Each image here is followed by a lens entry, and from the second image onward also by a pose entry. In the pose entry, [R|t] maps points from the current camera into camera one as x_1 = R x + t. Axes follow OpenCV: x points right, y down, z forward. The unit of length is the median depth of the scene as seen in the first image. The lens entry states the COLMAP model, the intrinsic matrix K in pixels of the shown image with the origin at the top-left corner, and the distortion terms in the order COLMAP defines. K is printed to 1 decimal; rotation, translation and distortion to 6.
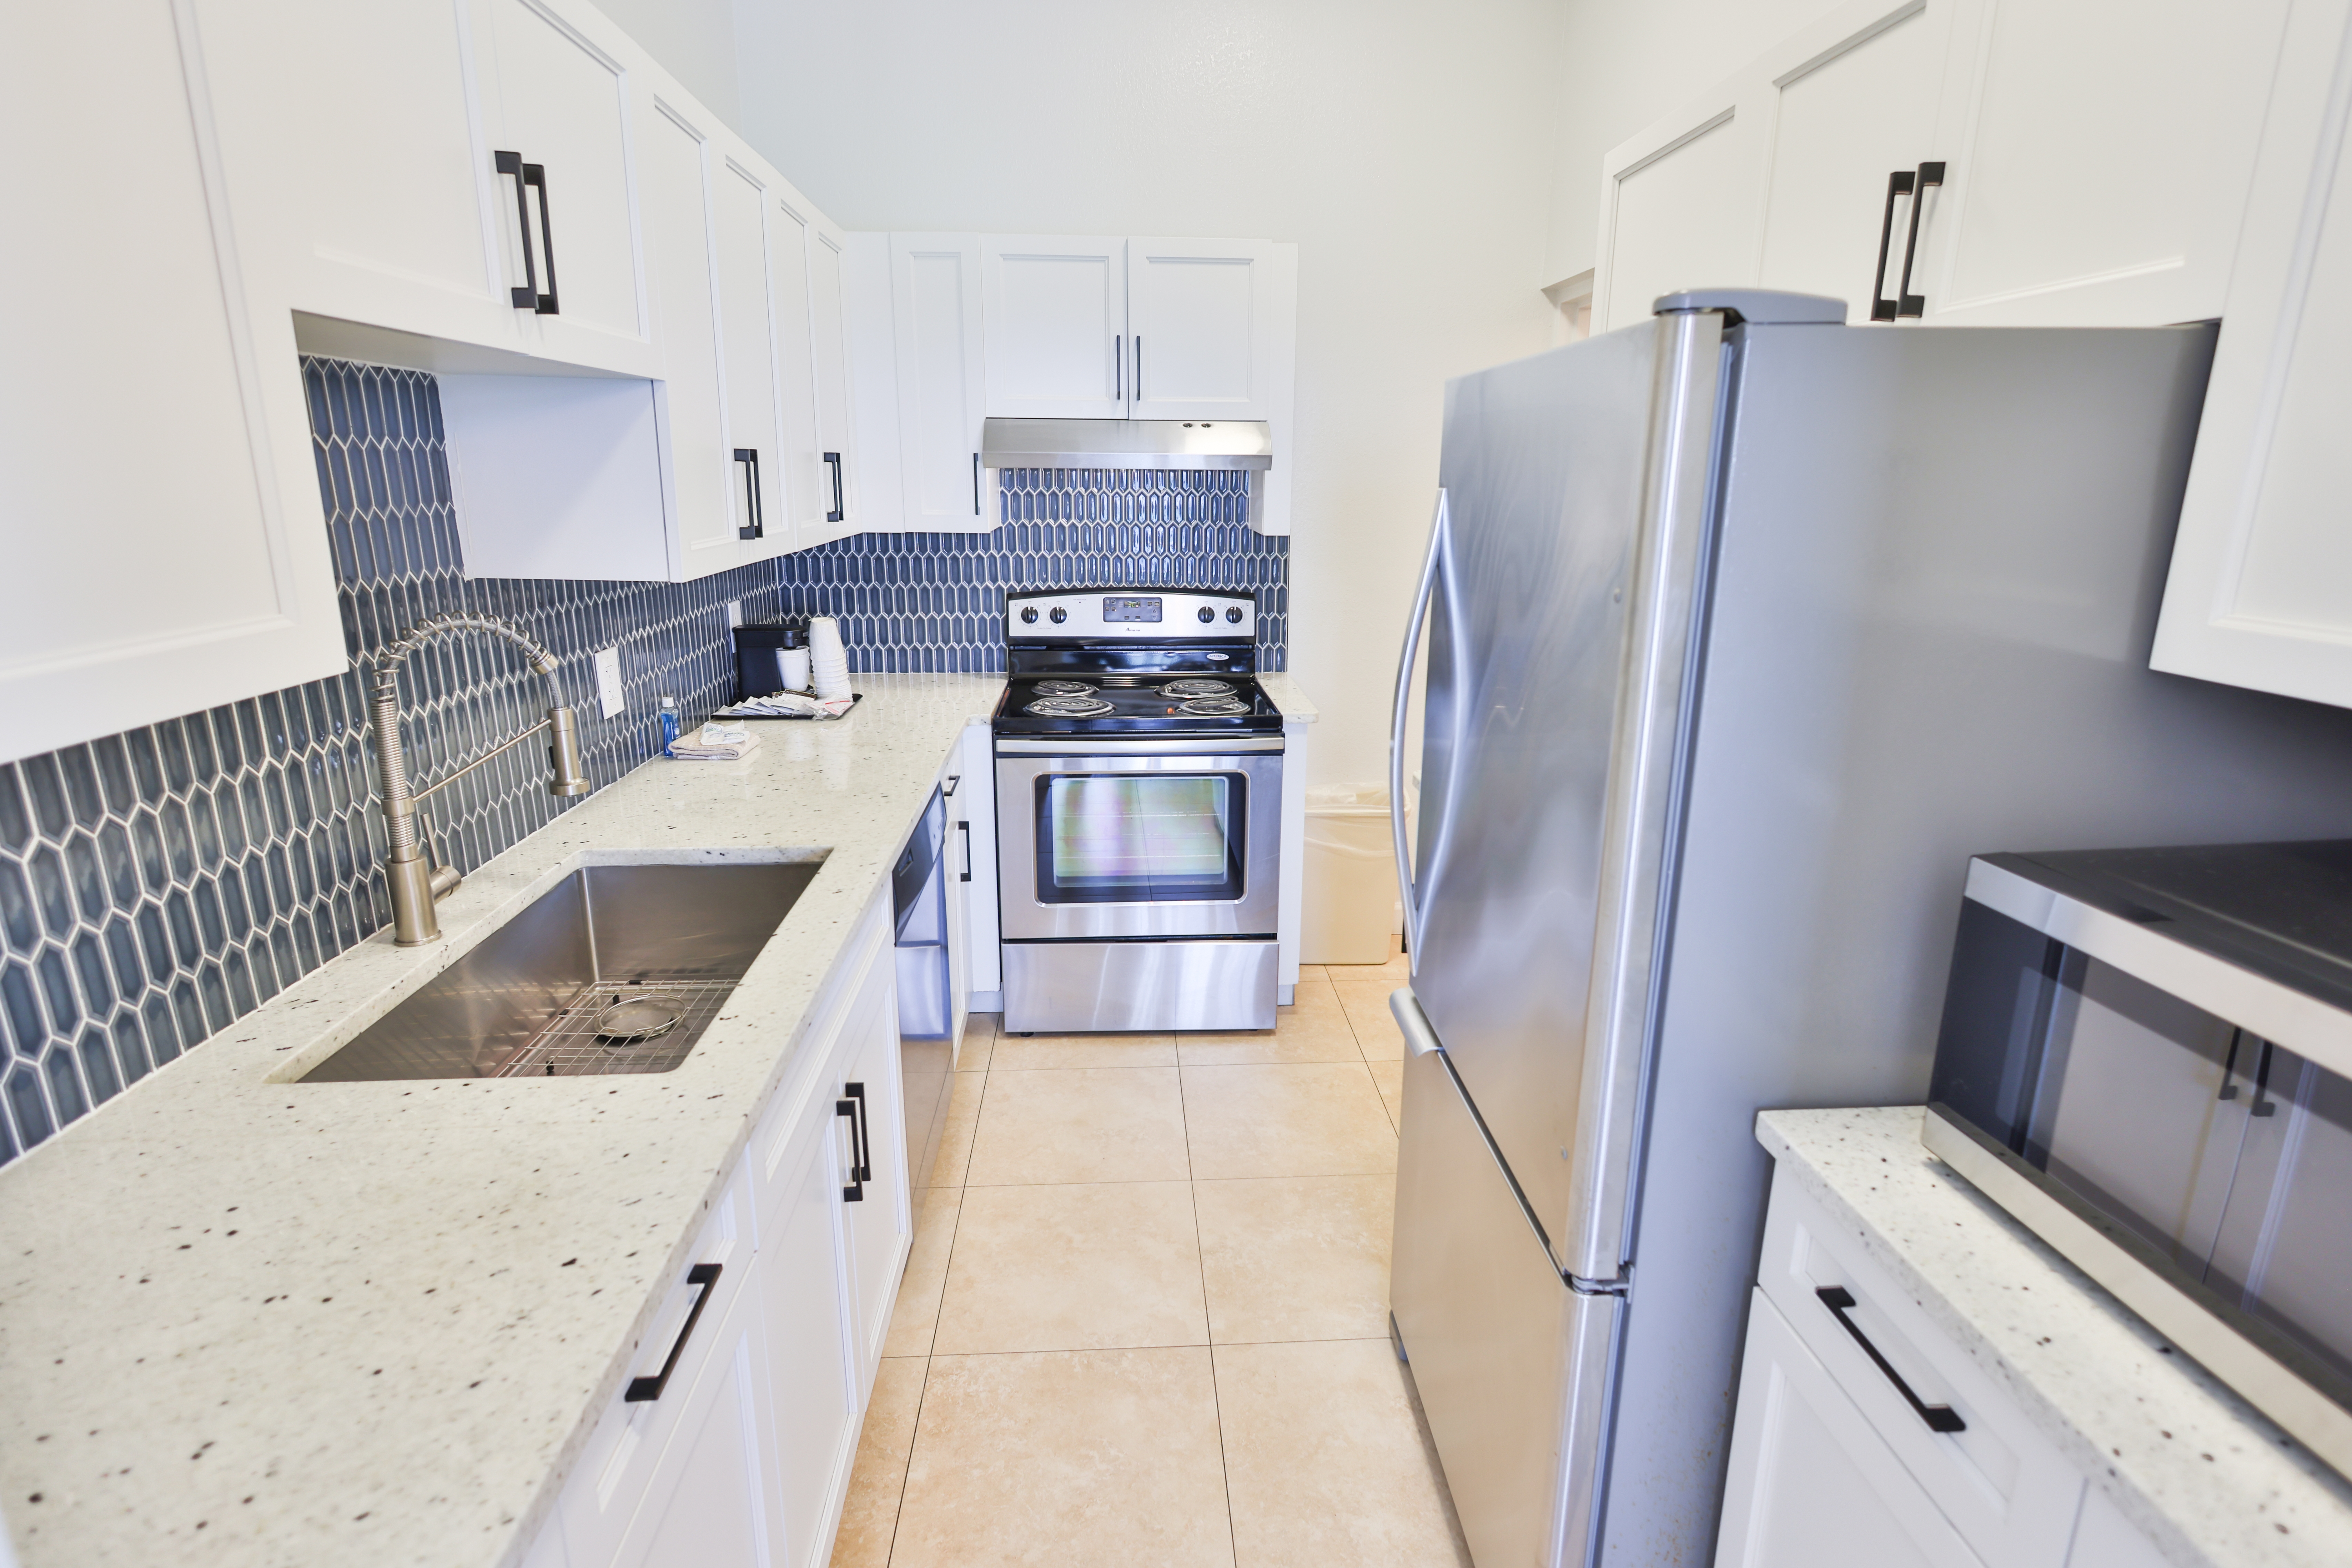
lens RADIAL K [[1160.6, 0, 1167.0], [0, 1160.6, 795.4], [0, 0, 1]] dist [-0.001239, 0.000946]
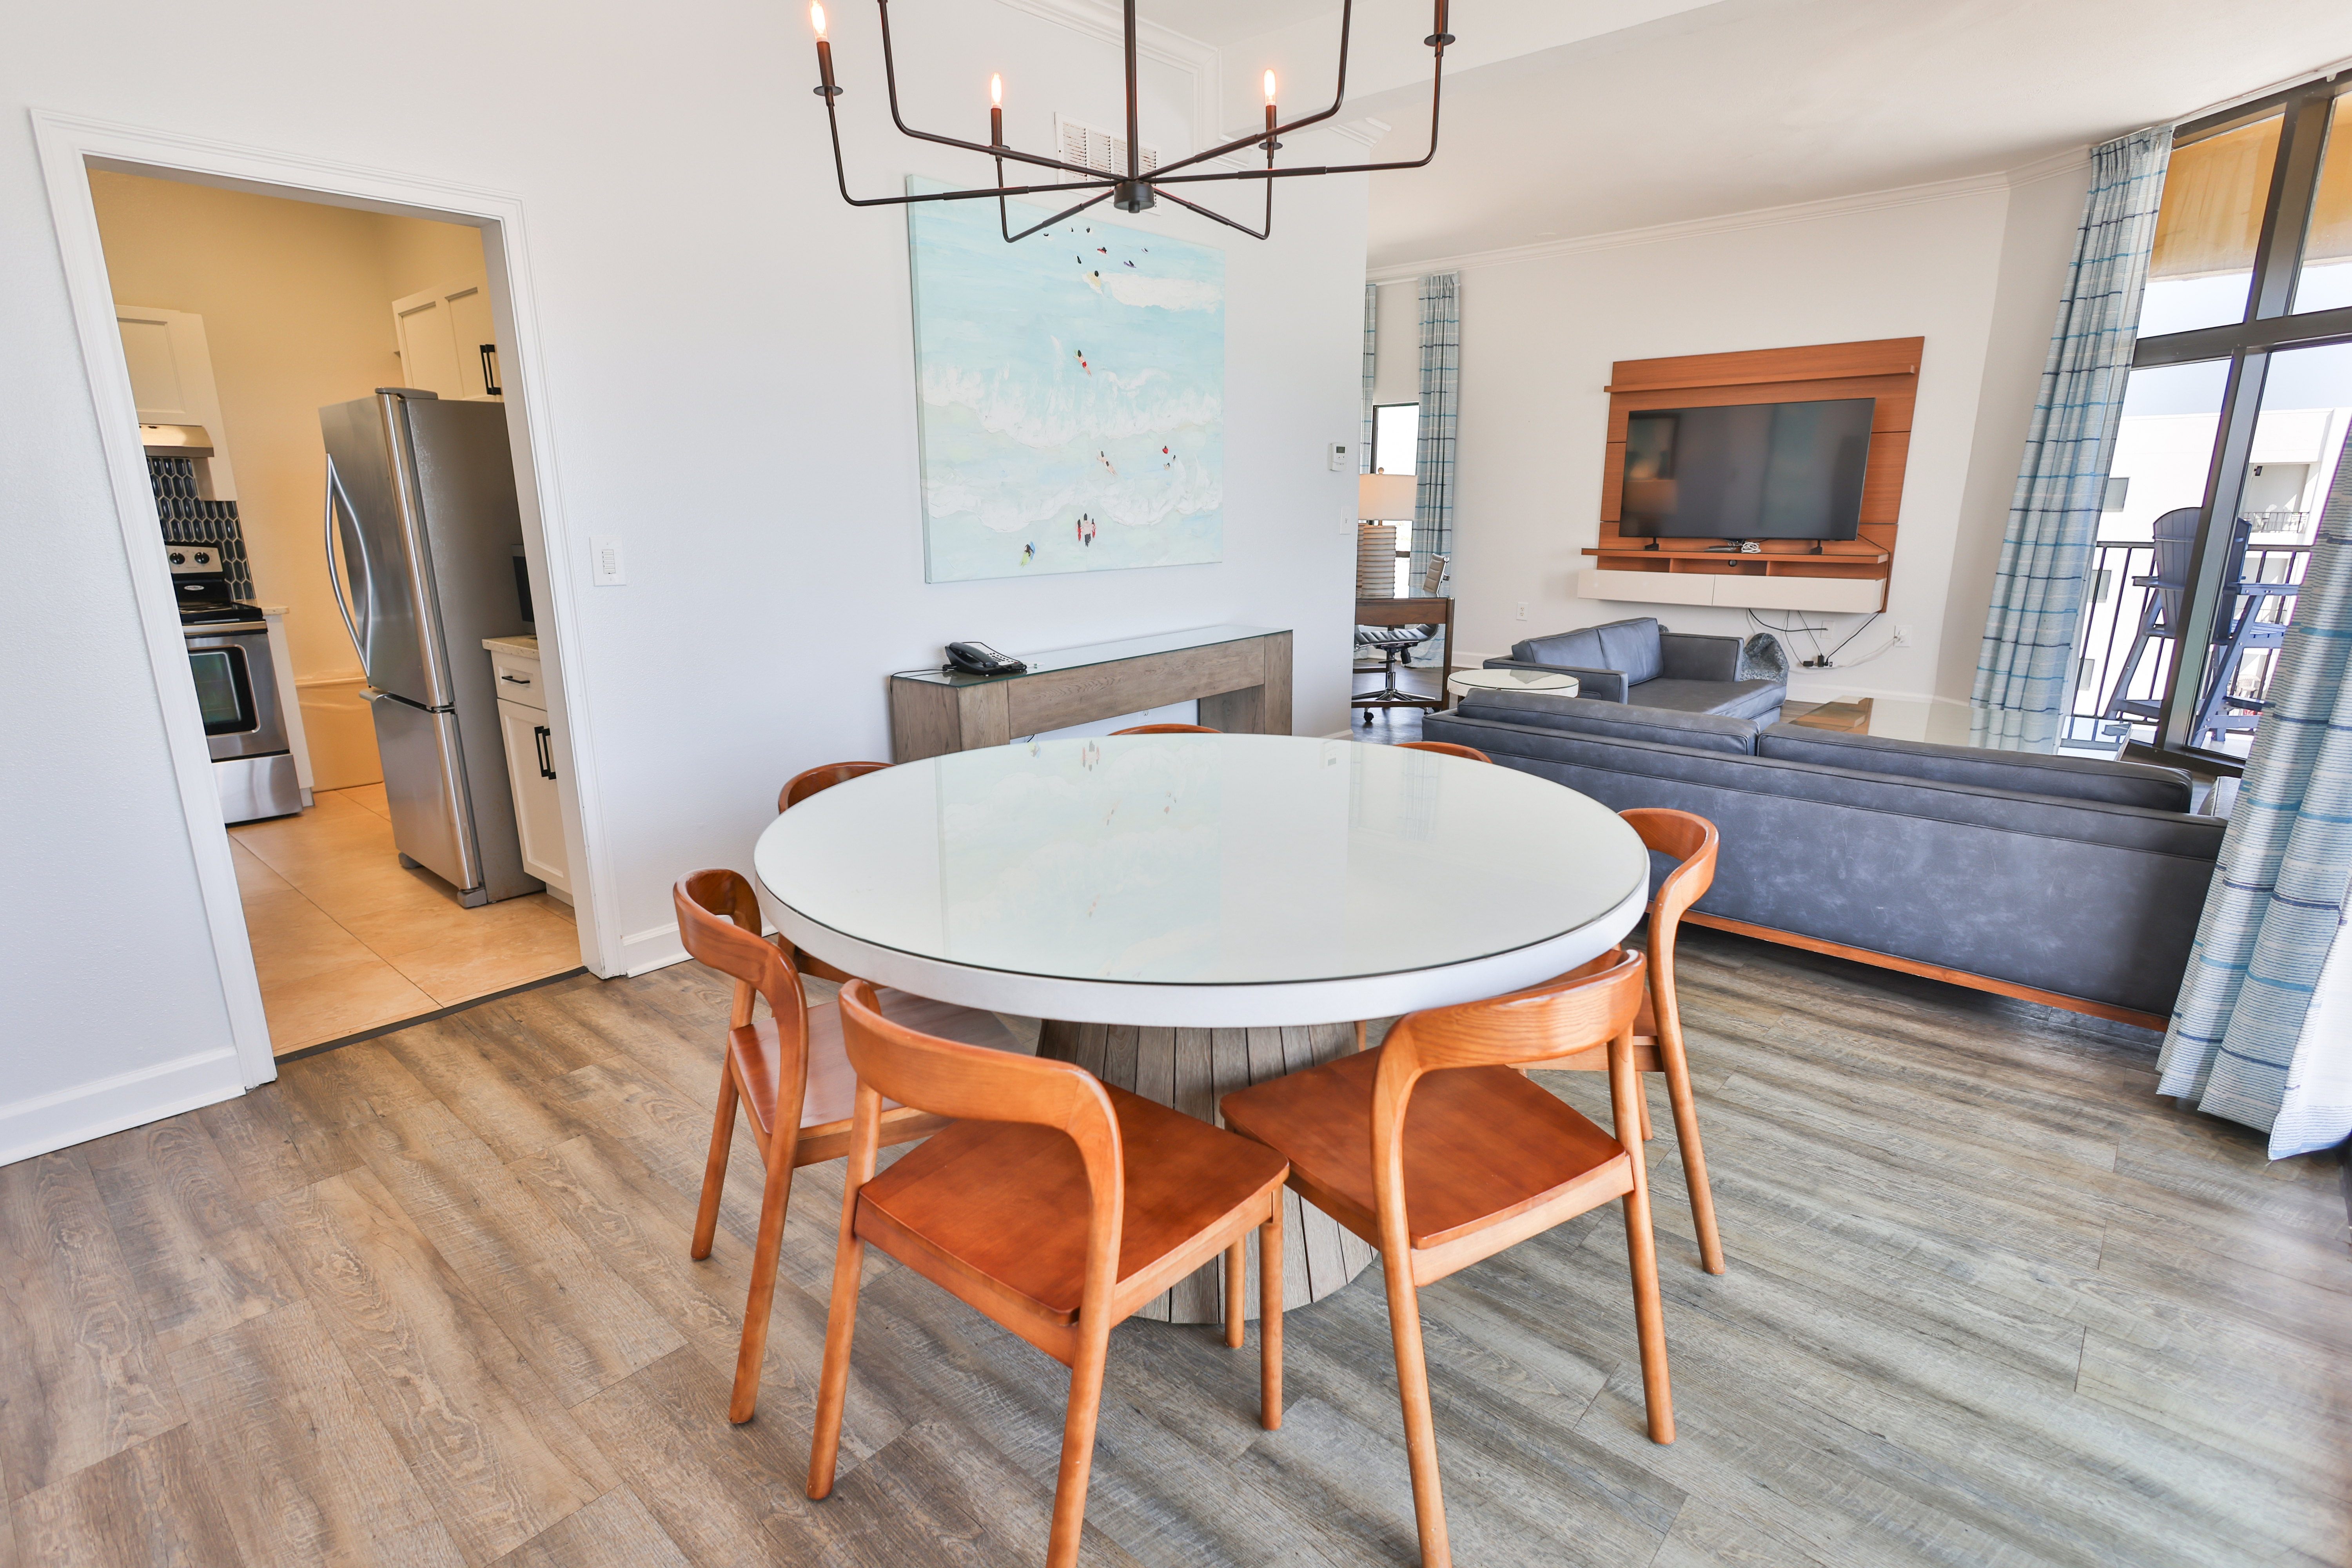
lens RADIAL K [[1145.8, 0, 1189.5], [0, 1145.8, 782.3], [0, 0, 1]] dist [-0.001729, -0.000321]
pose [[0.691692, -0.177293, 0.700092, -0.154929], [0.200559, 0.978424, 0.049626, 0.329173], [-0.693785, 0.106084, 0.712326, -0.944156]]
